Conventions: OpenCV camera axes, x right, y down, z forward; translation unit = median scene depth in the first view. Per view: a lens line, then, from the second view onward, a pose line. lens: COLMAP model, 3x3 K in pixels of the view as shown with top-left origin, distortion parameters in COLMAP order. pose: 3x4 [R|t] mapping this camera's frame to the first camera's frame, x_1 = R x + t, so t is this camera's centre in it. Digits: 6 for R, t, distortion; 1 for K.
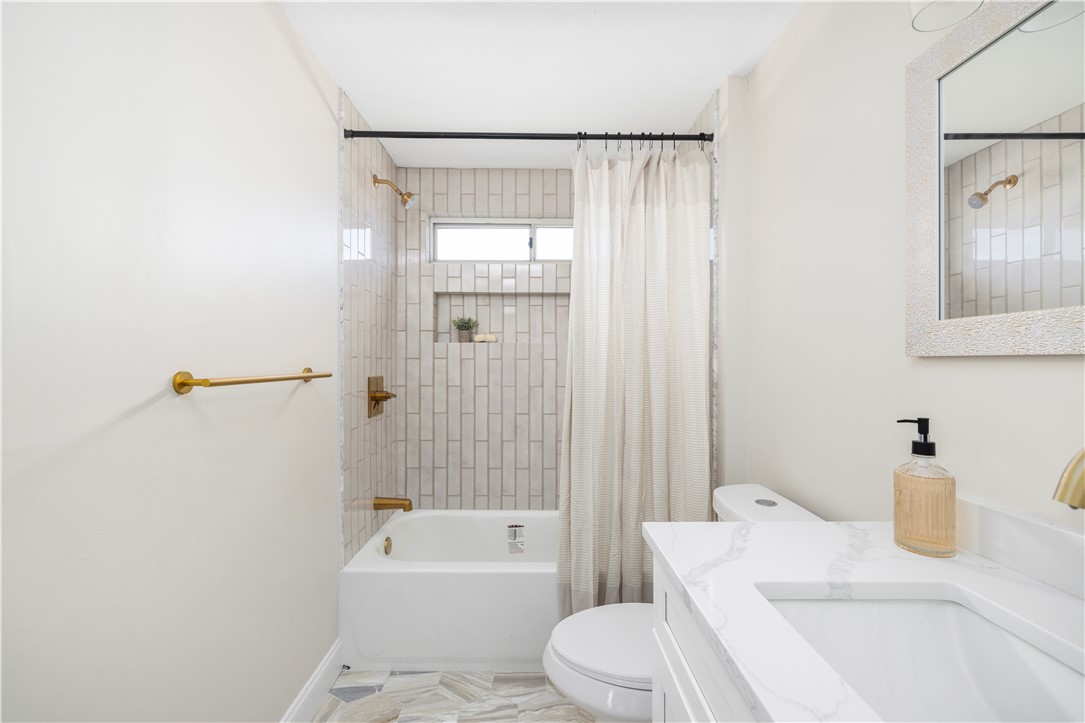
lens RADIAL K [[461.5, 0, 534.2], [0, 461.5, 360.8], [0, 0, 1]] dist [0.001354, 0.000202]
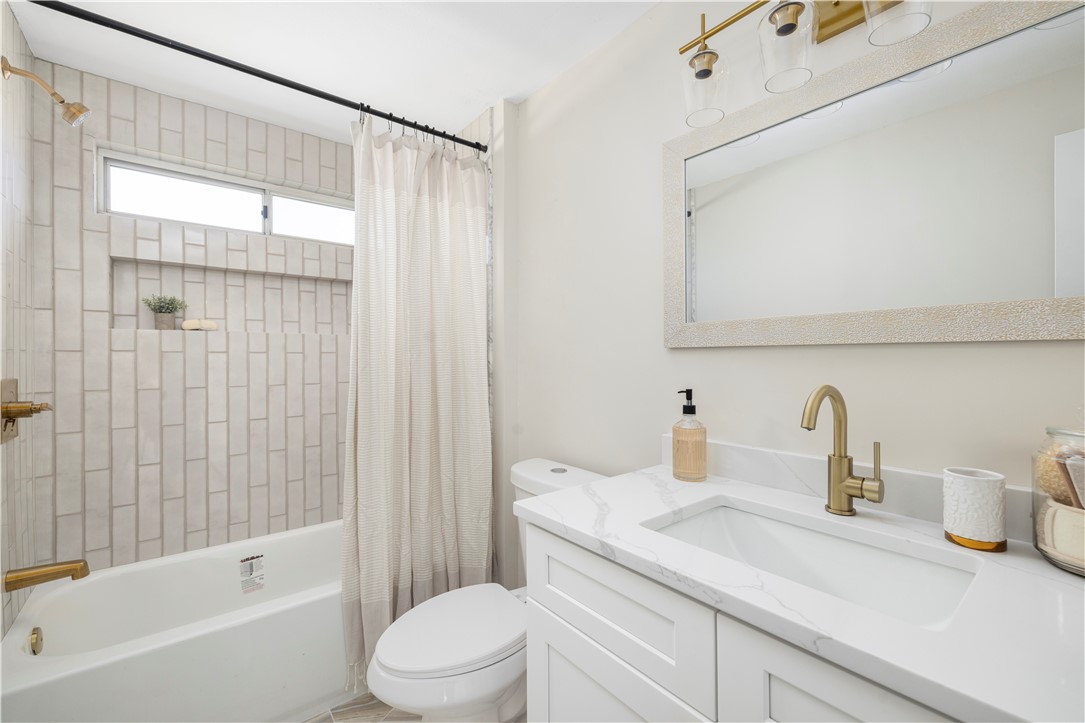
lens RADIAL K [[461.5, 0, 535.0], [0, 461.5, 356.9], [0, 0, 1]] dist [0.001354, 0.000202]
pose [[0.783079, -0.004470, 0.621907, -0.174415], [0.004912, 0.999987, 0.001003, 0.007014], [-0.621903, 0.002269, 0.783091, 0.061073]]
